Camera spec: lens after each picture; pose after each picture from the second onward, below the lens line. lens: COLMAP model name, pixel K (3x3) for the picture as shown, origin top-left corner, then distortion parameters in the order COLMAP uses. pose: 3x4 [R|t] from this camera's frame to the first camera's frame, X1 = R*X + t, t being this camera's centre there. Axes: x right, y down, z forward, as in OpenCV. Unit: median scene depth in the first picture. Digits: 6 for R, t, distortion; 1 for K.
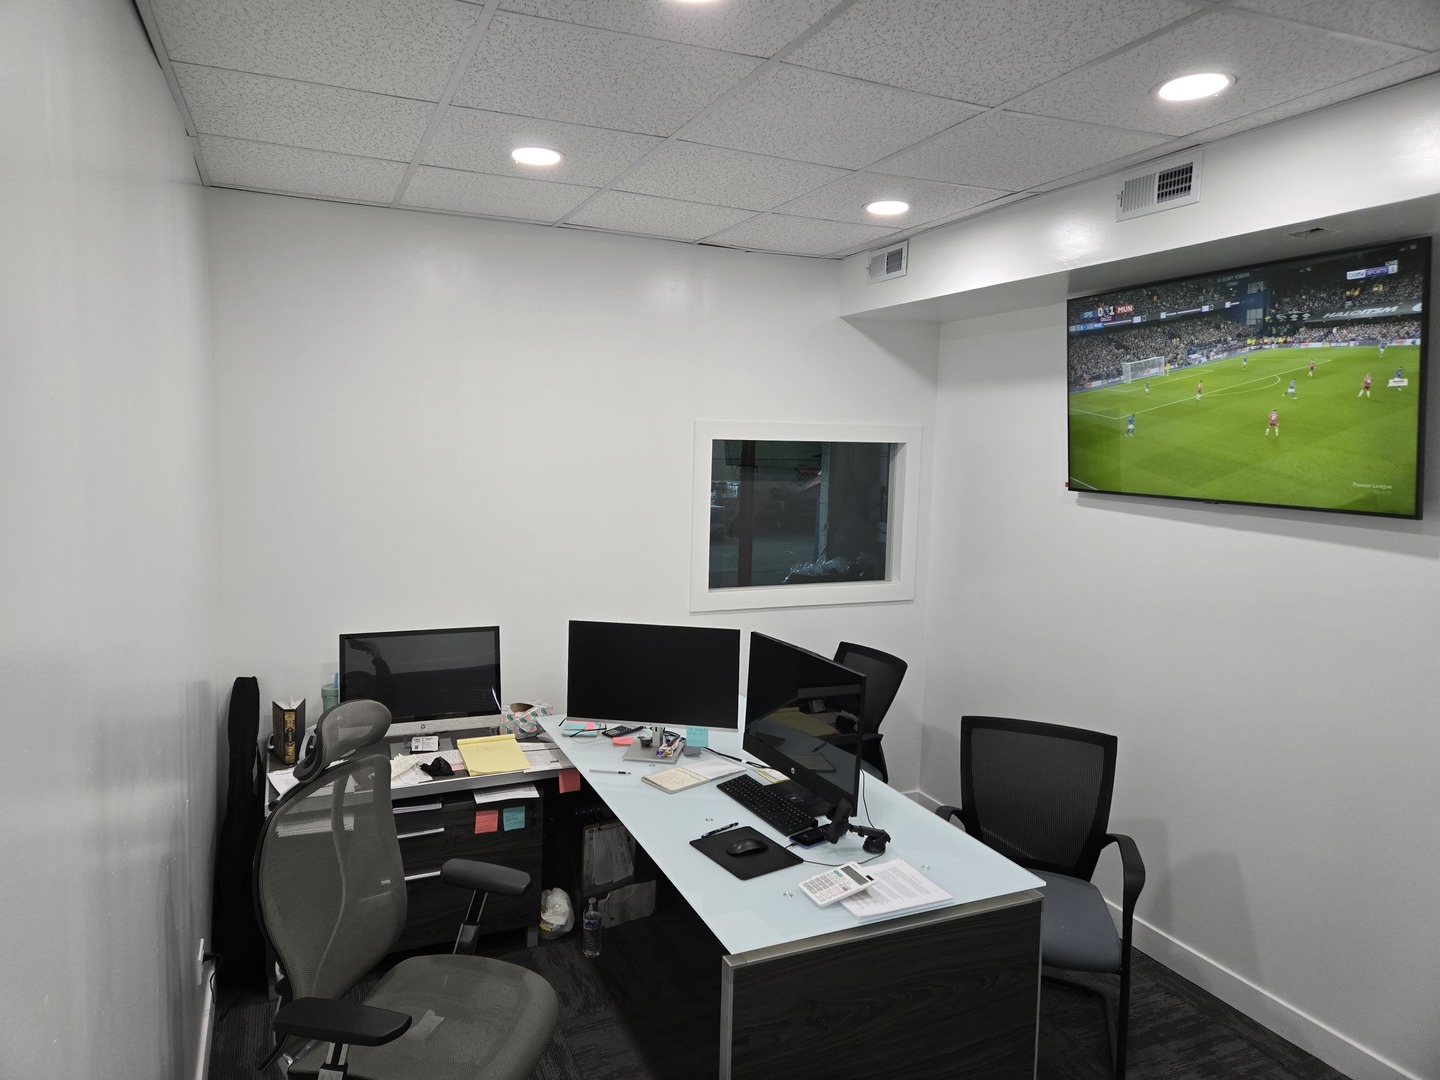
lens RADIAL K [[948.3, 0, 720.4], [0, 948.3, 544.6], [0, 0, 1]] dist [0.089663, -0.065484]
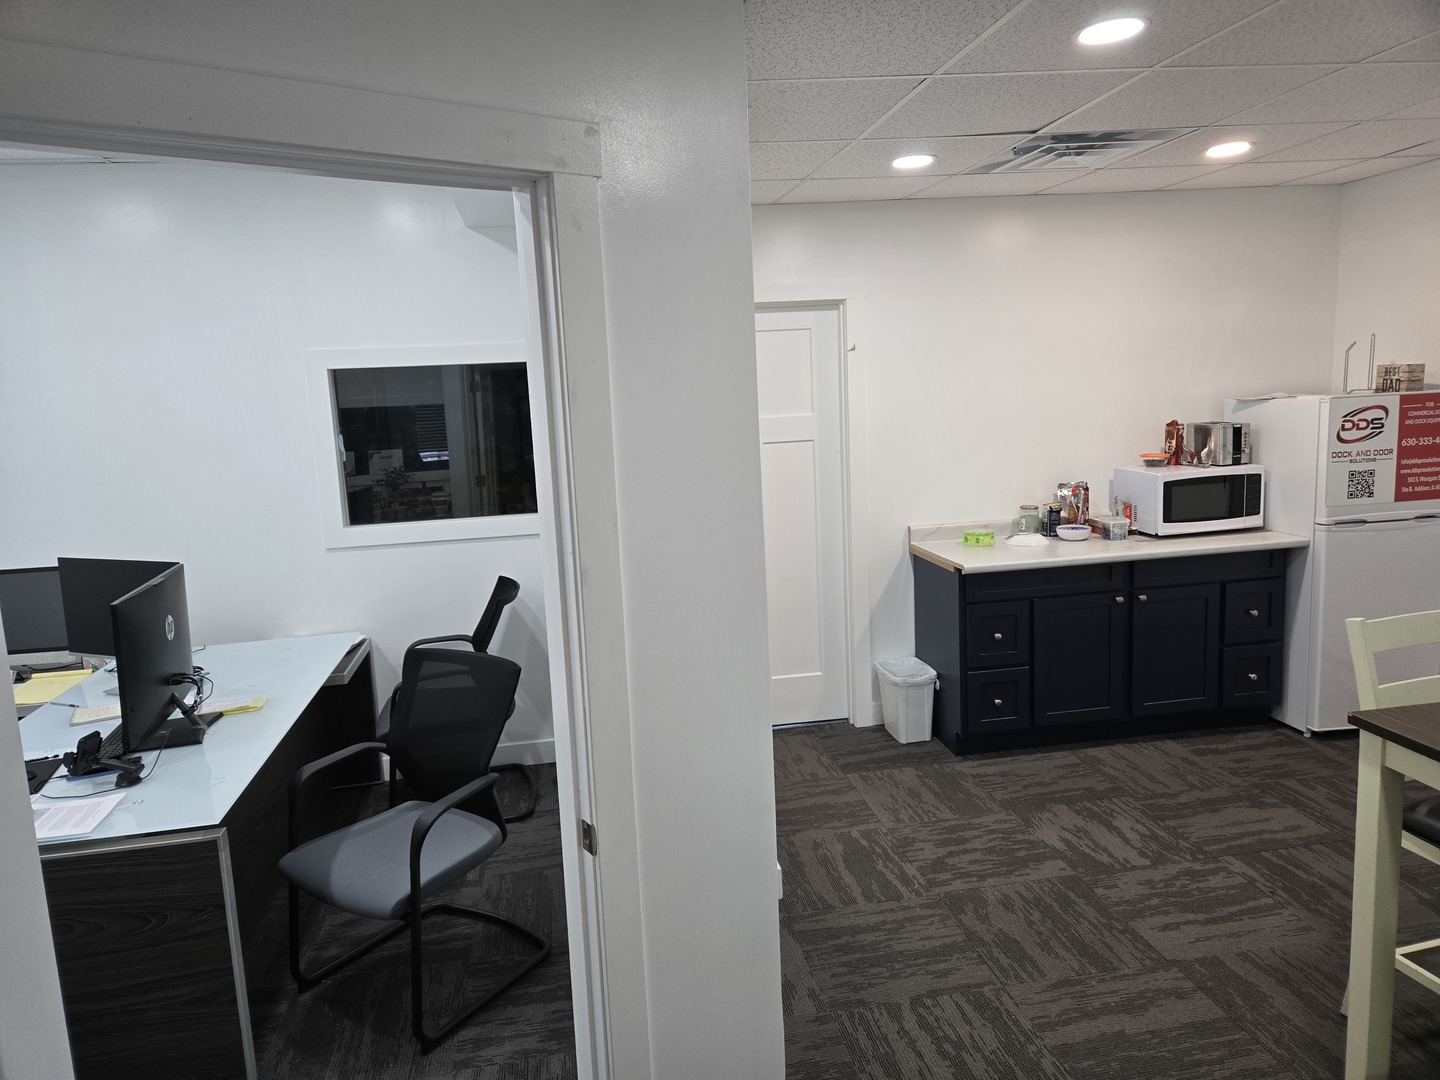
lens RADIAL K [[948.3, 0, 720.4], [0, 948.3, 544.6], [0, 0, 1]] dist [0.089663, -0.065484]
pose [[0.967492, -0.024531, -0.251710, 0.630412], [0.037570, 0.998182, 0.047130, 0.034472], [0.250097, -0.055055, 0.966654, 0.137551]]
